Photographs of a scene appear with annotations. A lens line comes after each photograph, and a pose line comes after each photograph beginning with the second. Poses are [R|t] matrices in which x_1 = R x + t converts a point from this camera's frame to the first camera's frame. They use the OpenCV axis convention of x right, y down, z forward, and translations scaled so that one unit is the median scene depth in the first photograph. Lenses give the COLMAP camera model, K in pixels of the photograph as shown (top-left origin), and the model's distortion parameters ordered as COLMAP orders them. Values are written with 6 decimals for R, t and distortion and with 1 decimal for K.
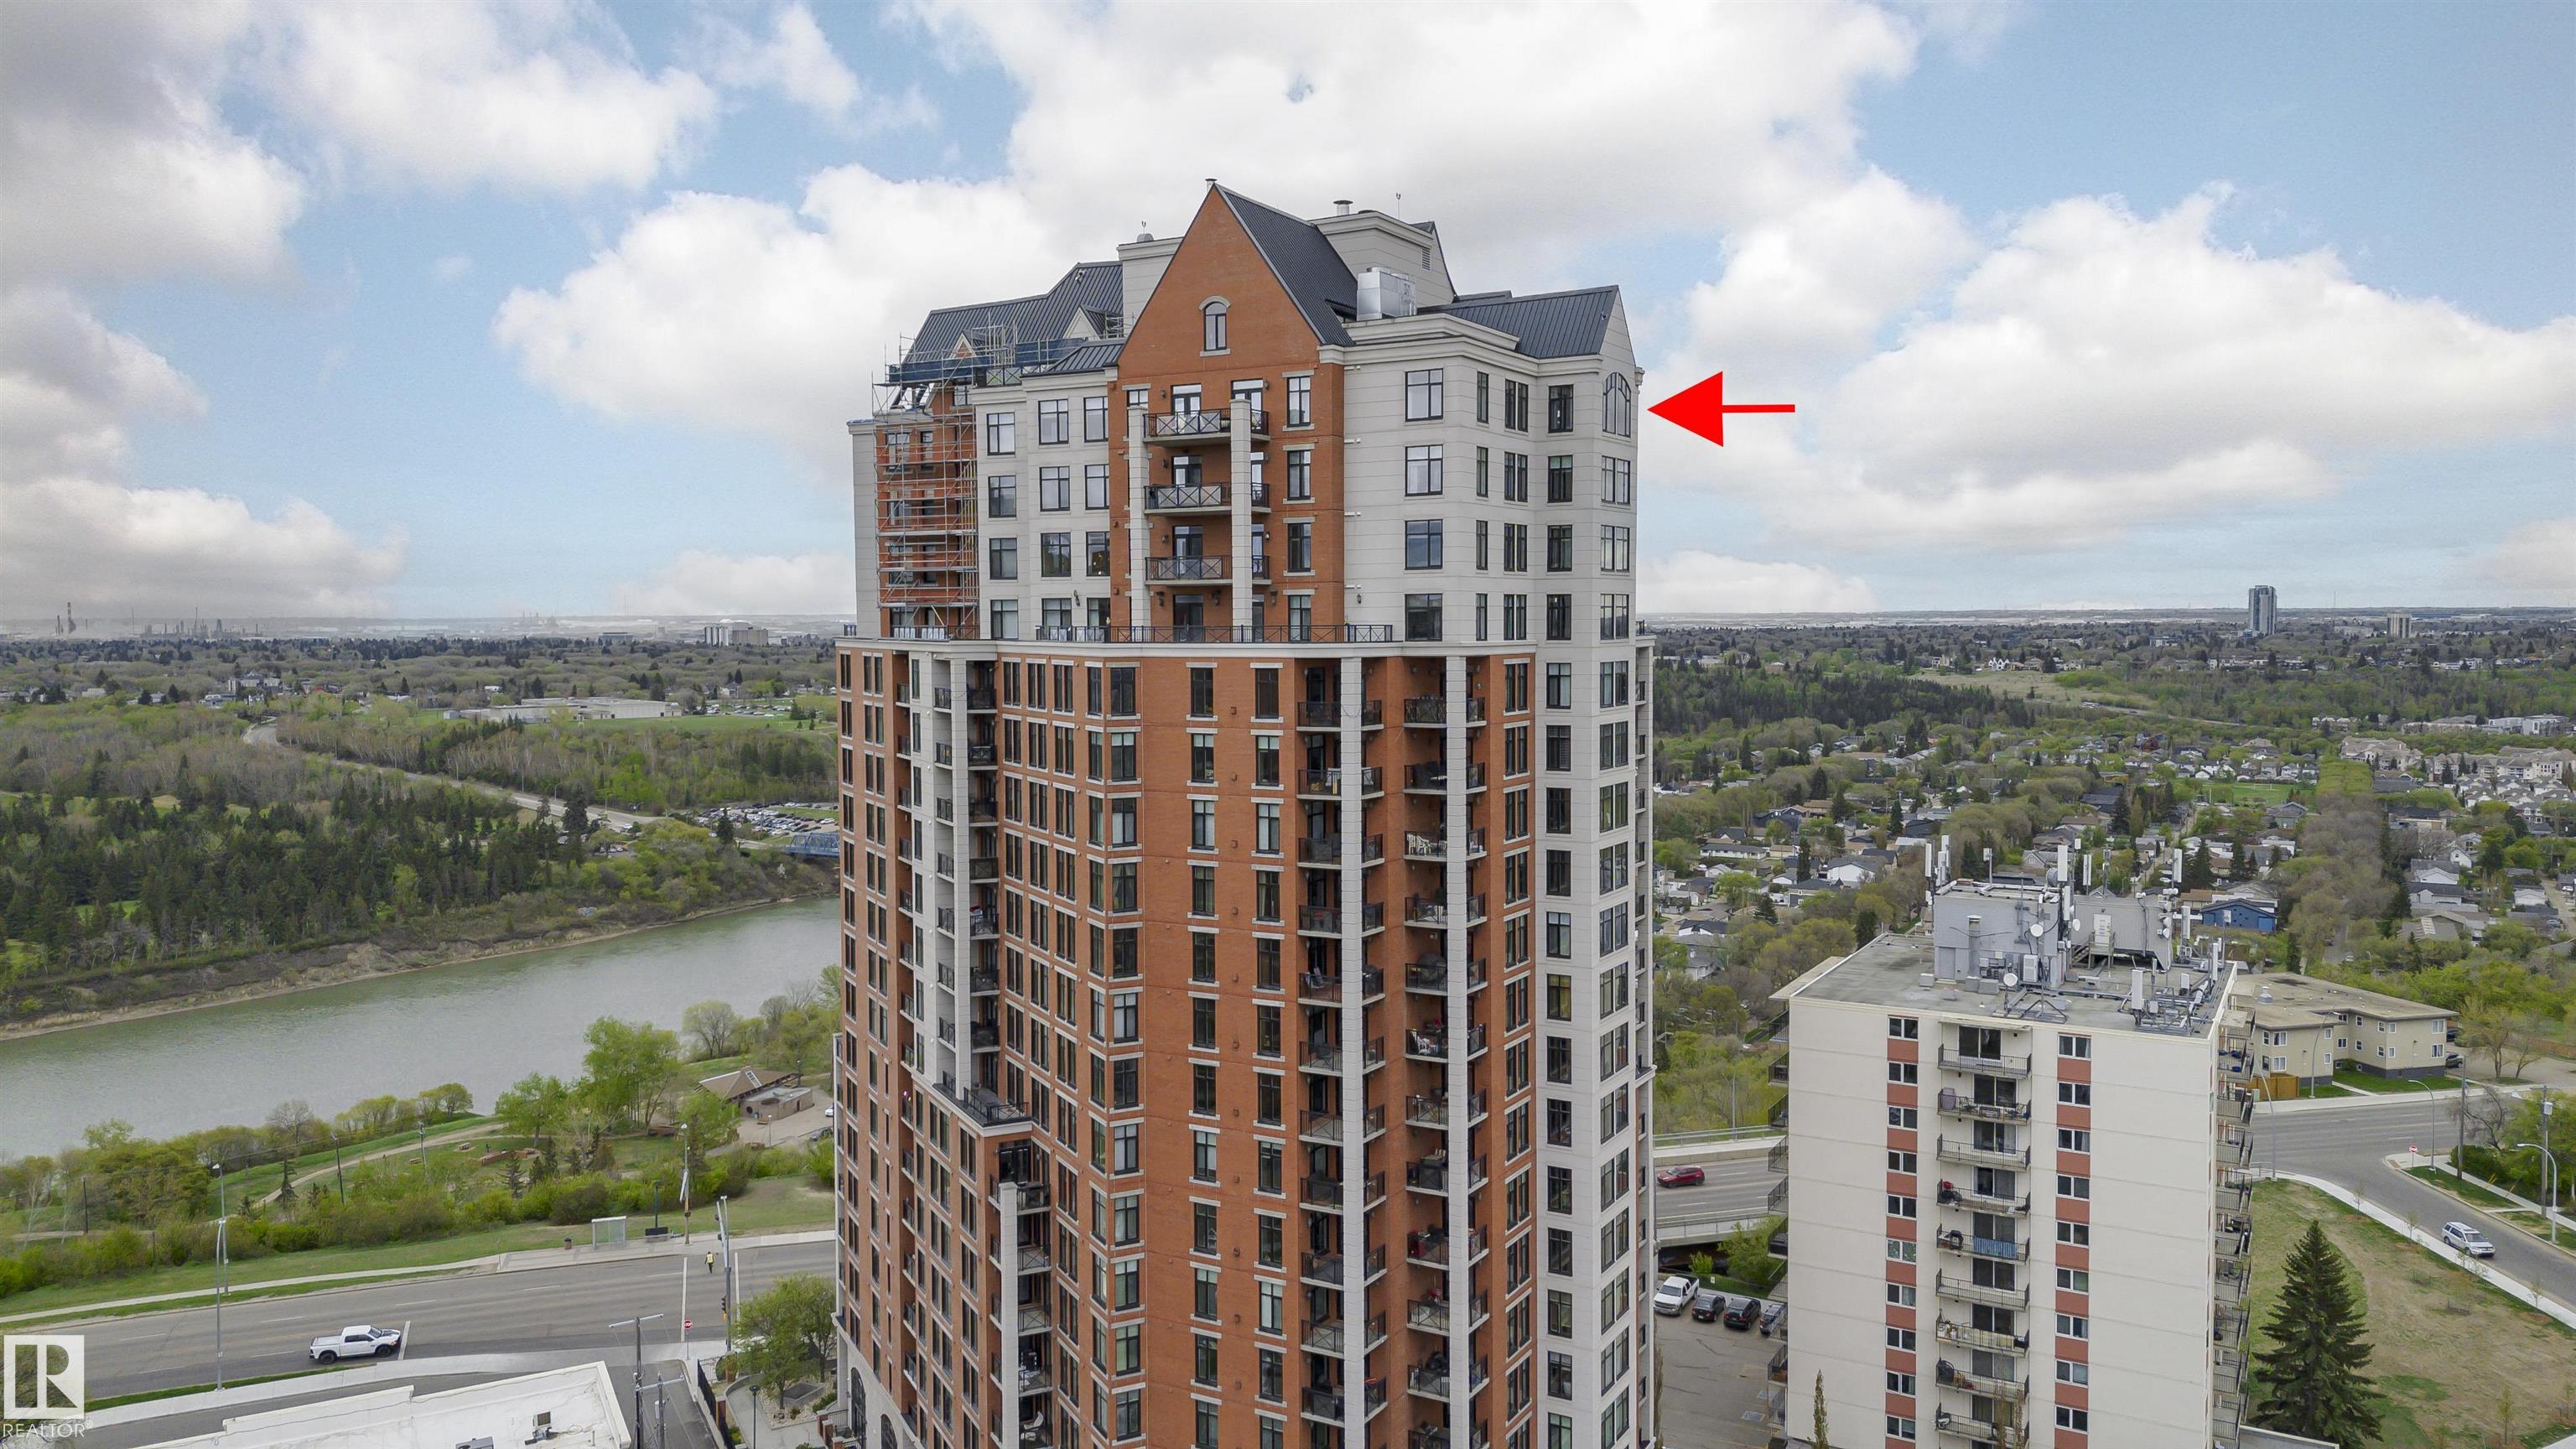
lens RADIAL K [[1717.2, 0, 1229.2], [0, 1717.2, 726.3], [0, 0, 1]] dist [0.068614, -0.059947]
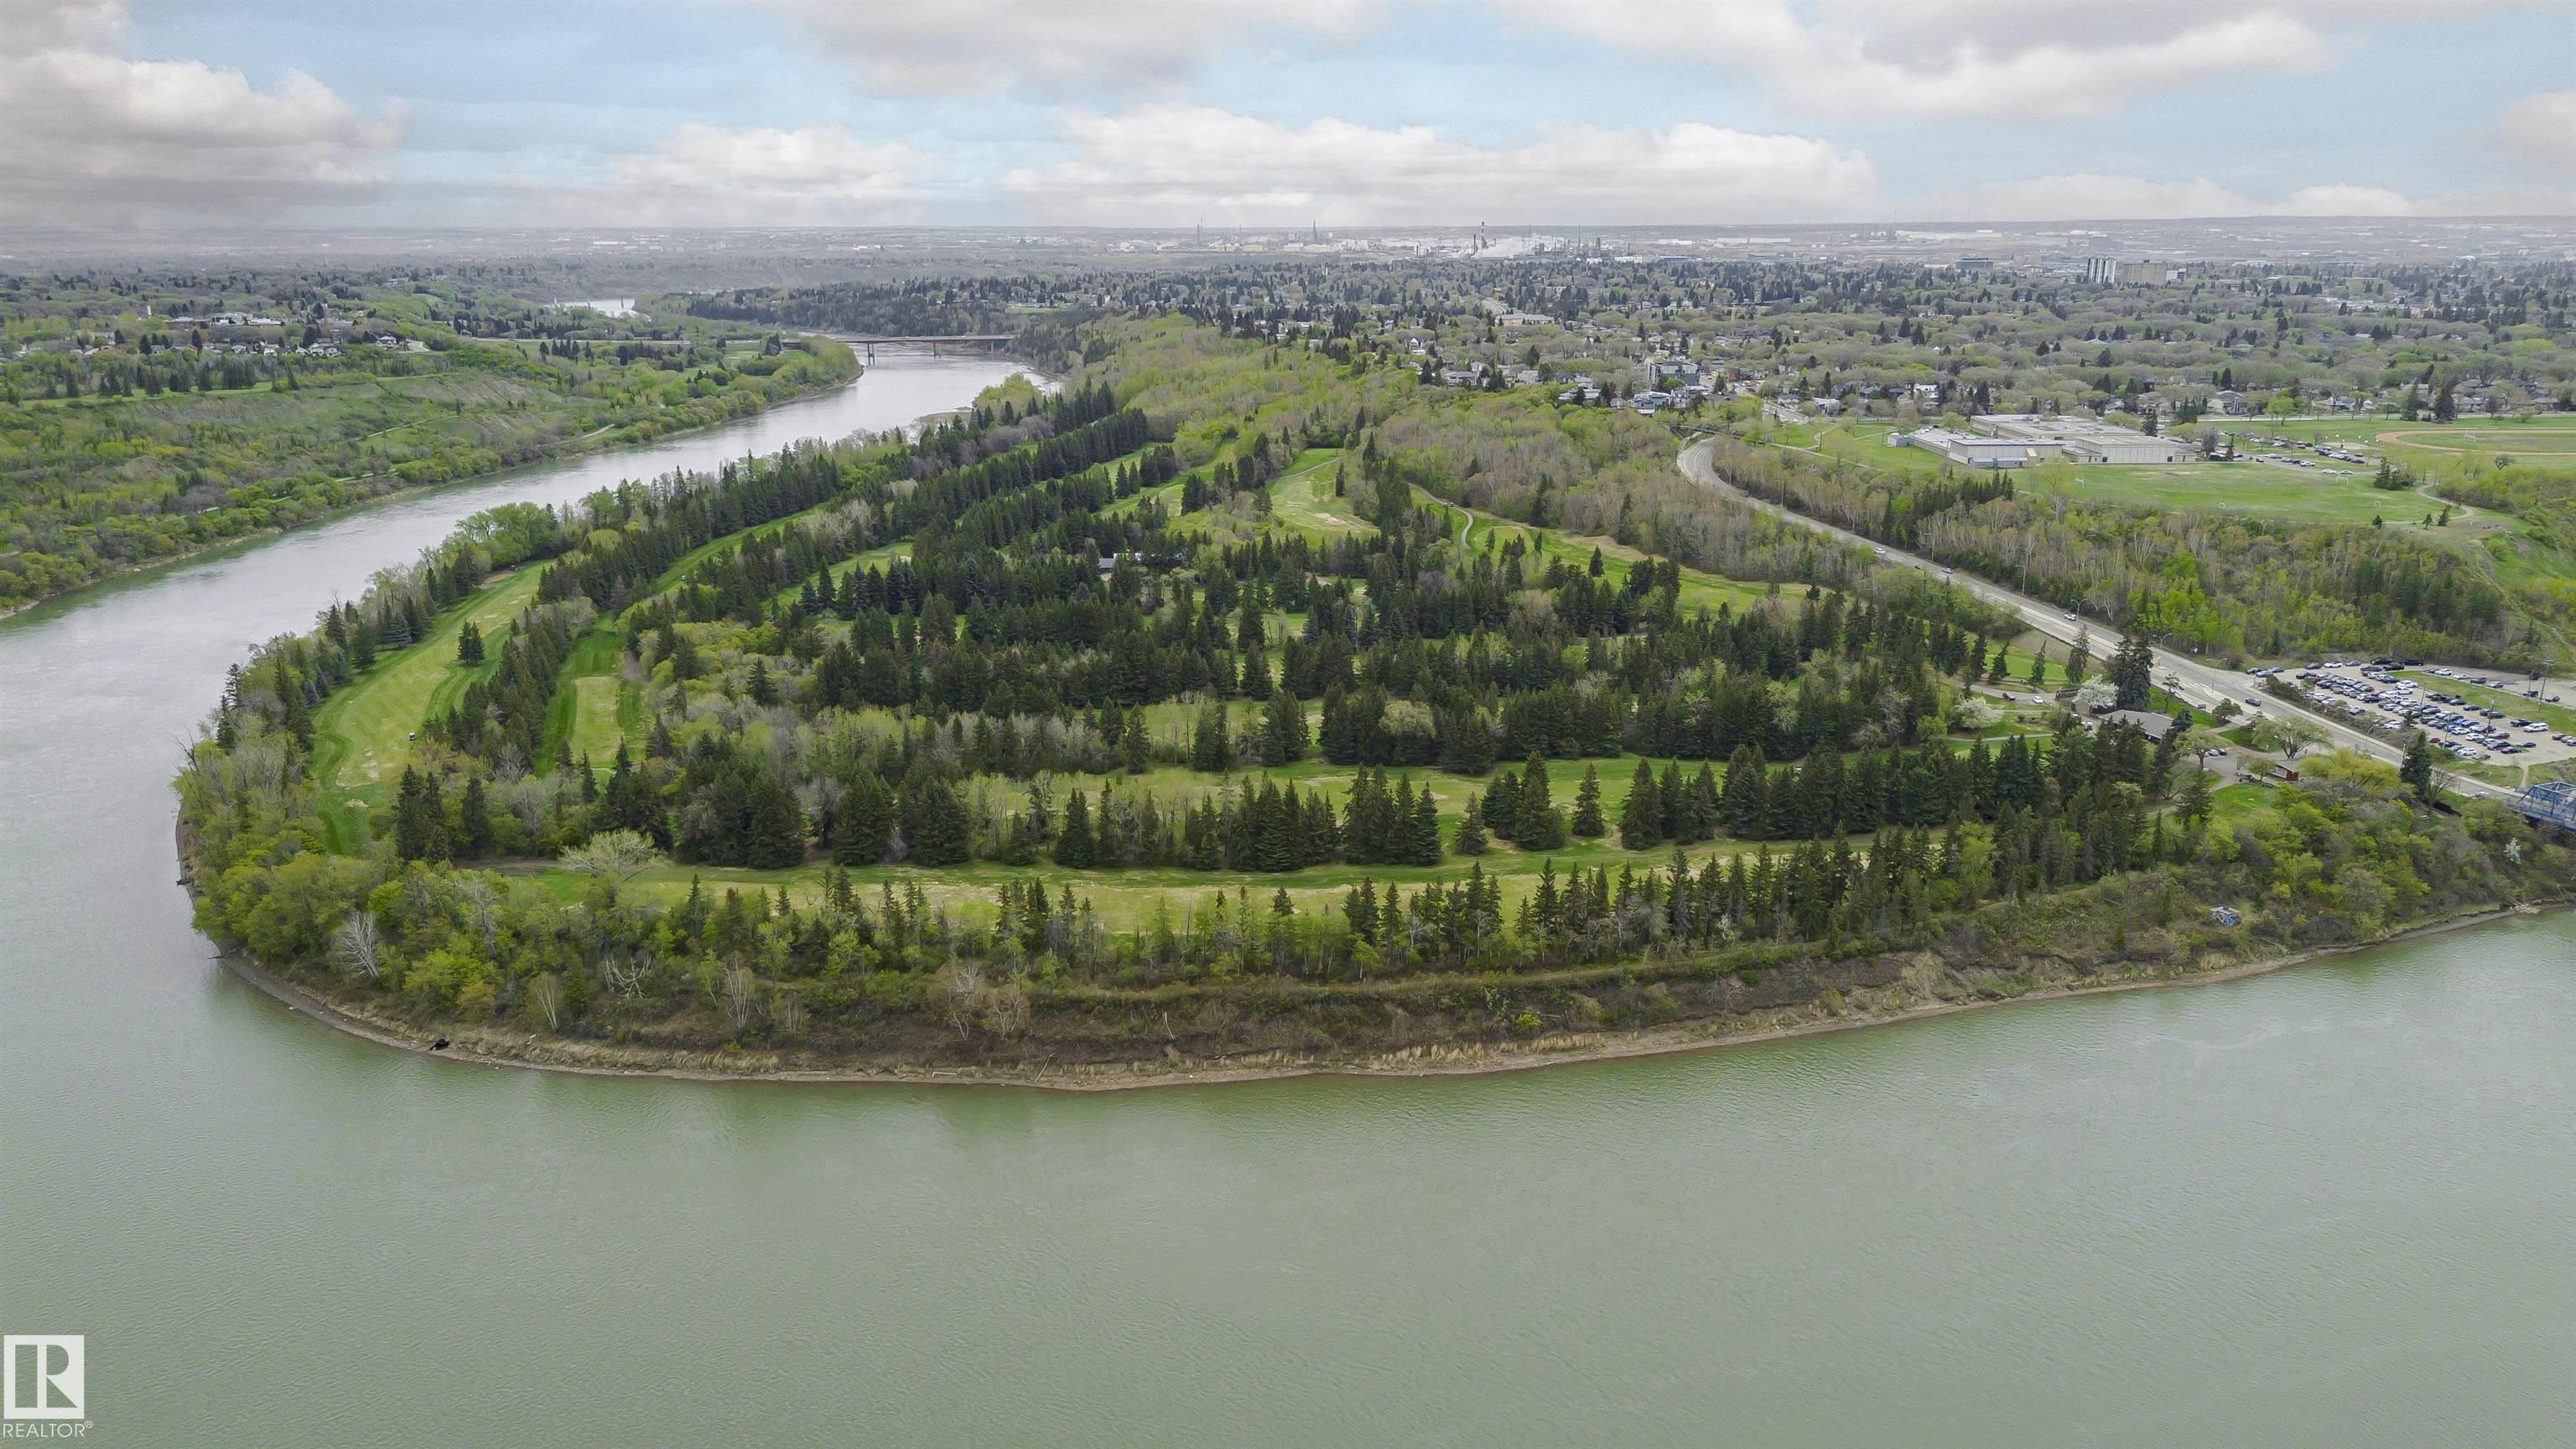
lens RADIAL K [[1806.5, 0, 1375.5], [0, 1806.5, 728.1], [0, 0, 1]] dist [0.079270, -0.057307]
pose [[0.801946, 0.163030, -0.574720, -0.238059], [-0.044692, 0.975719, 0.214419, -0.088172], [0.595722, -0.146267, 0.789760, 0.283756]]
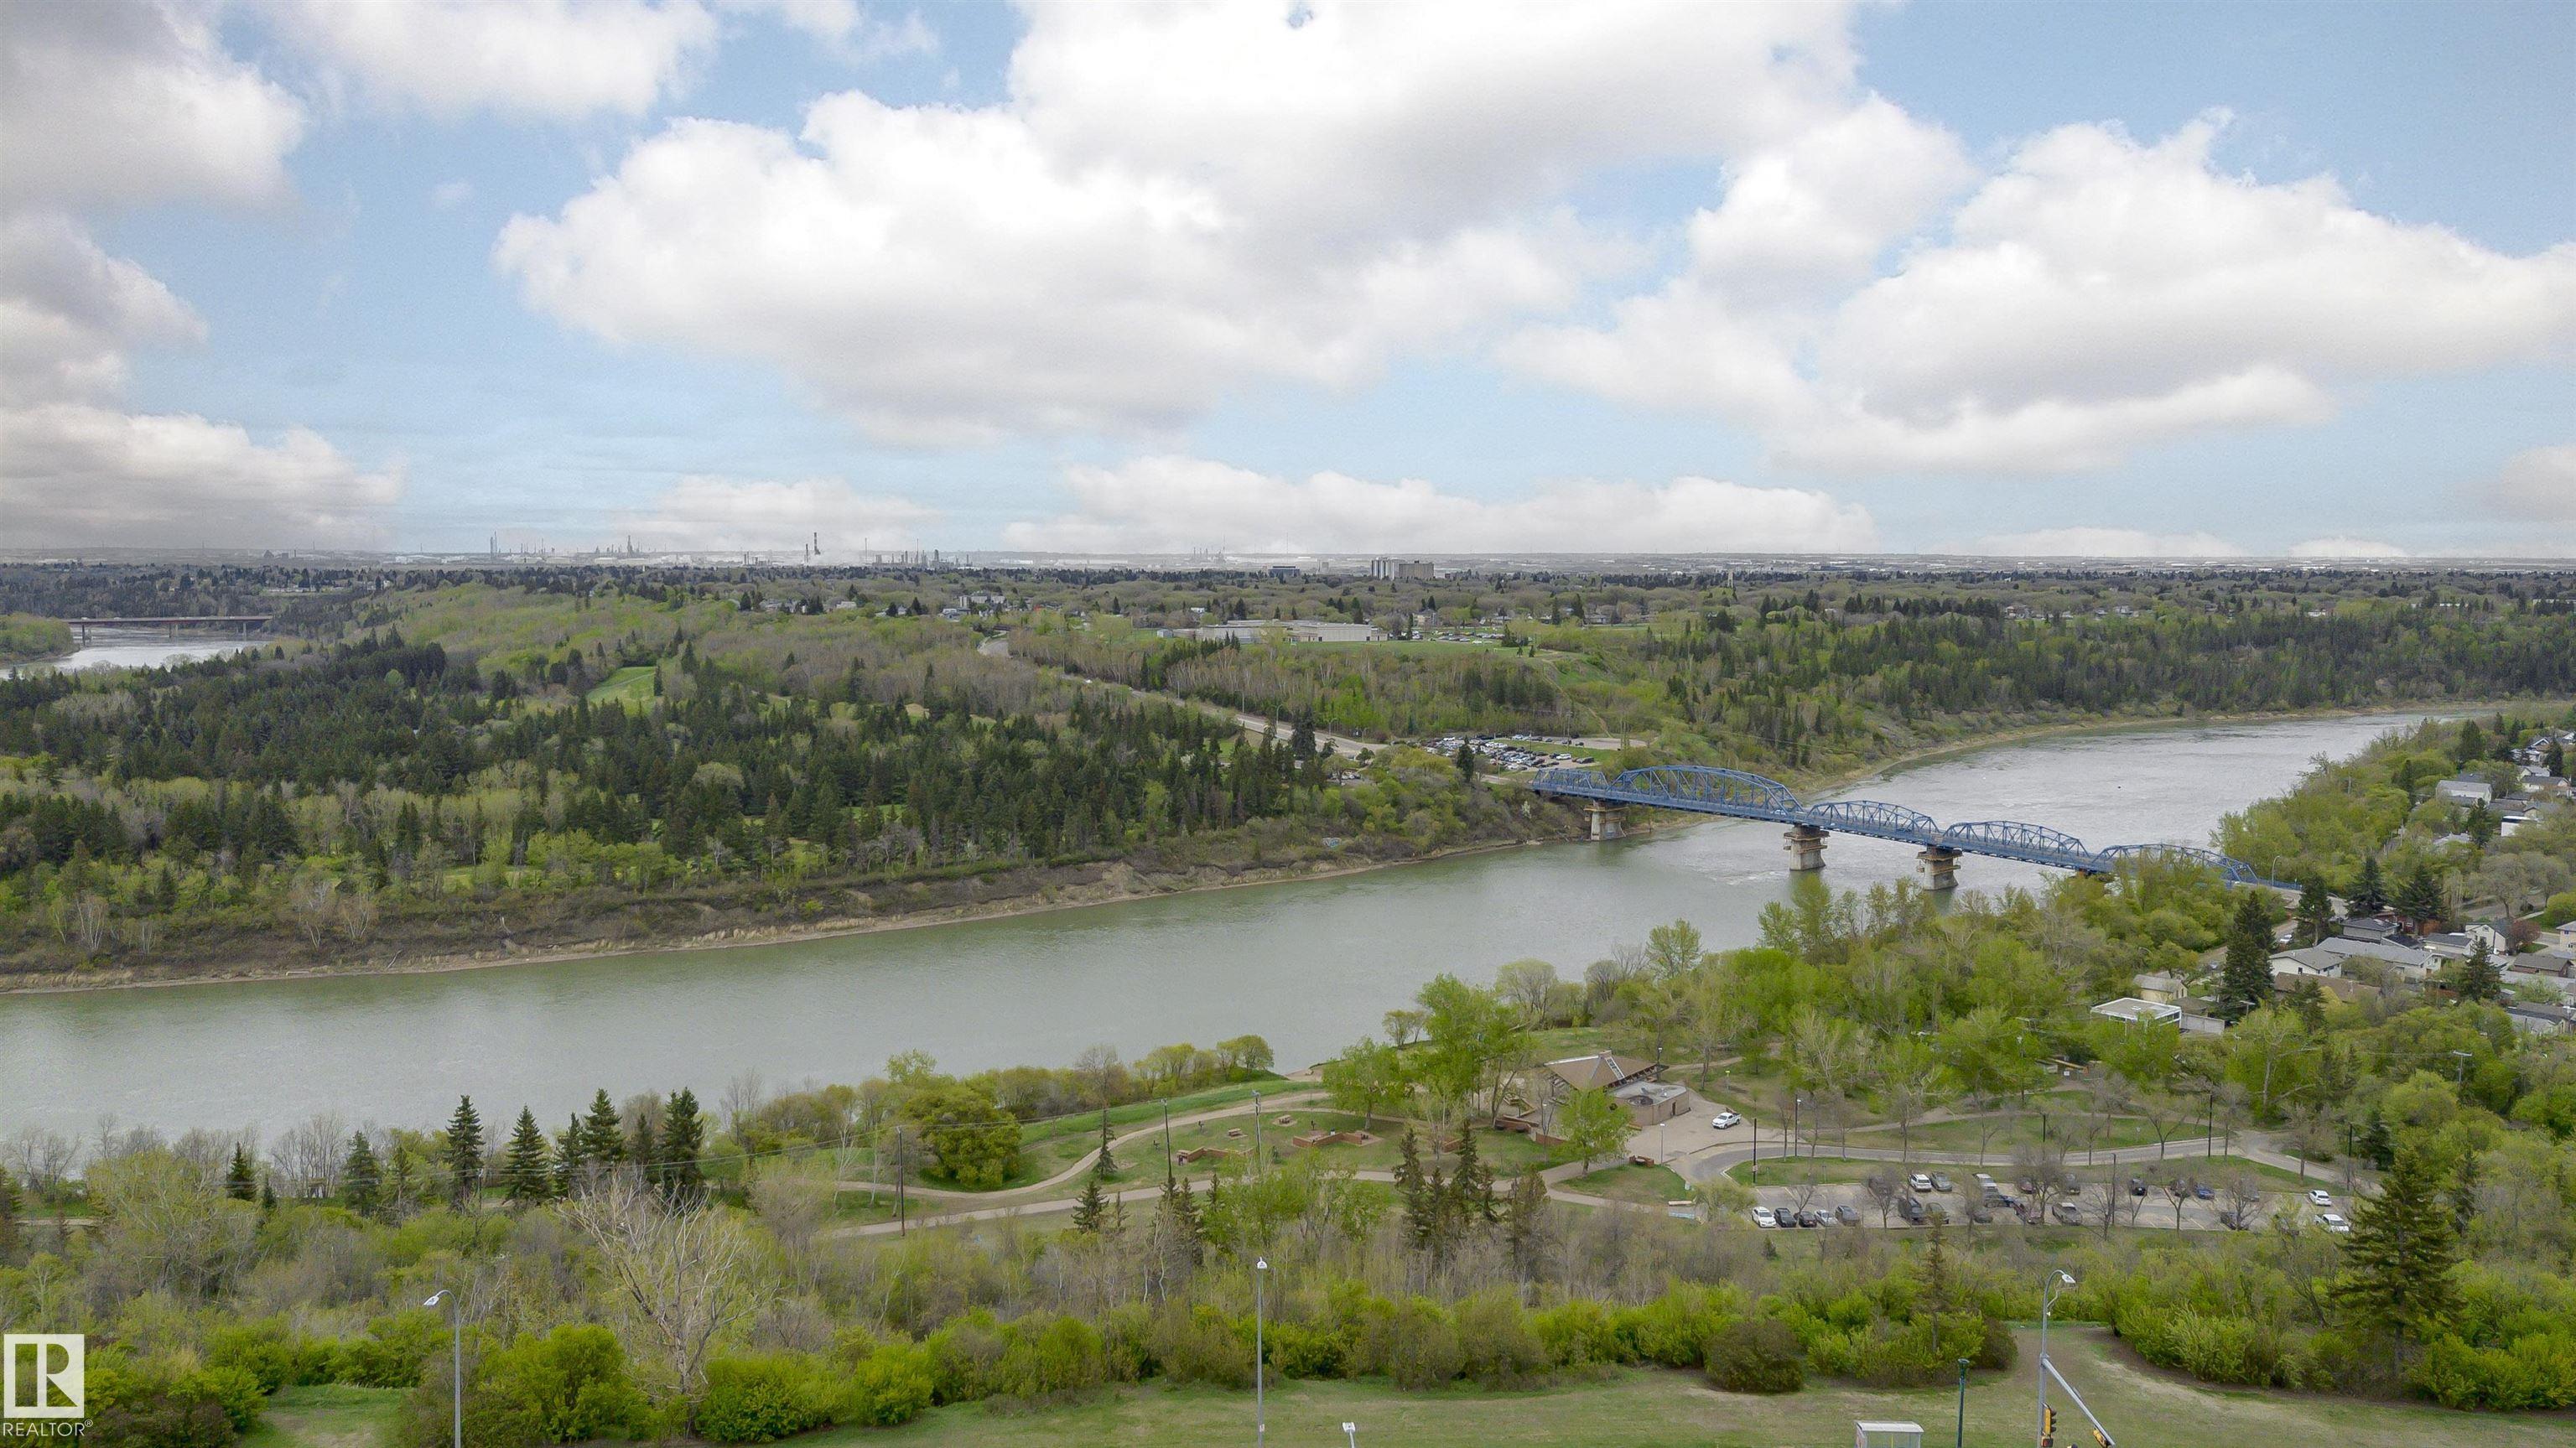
lens RADIAL K [[1806.4, 0, 1375.5], [0, 1806.4, 727.6], [0, 0, 1]] dist [0.079270, -0.057307]
pose [[0.959025, 0.037574, -0.280819, -0.082608], [-0.028706, 0.998953, 0.035630, 0.012215], [0.281864, -0.026109, 0.959099, 0.097059]]
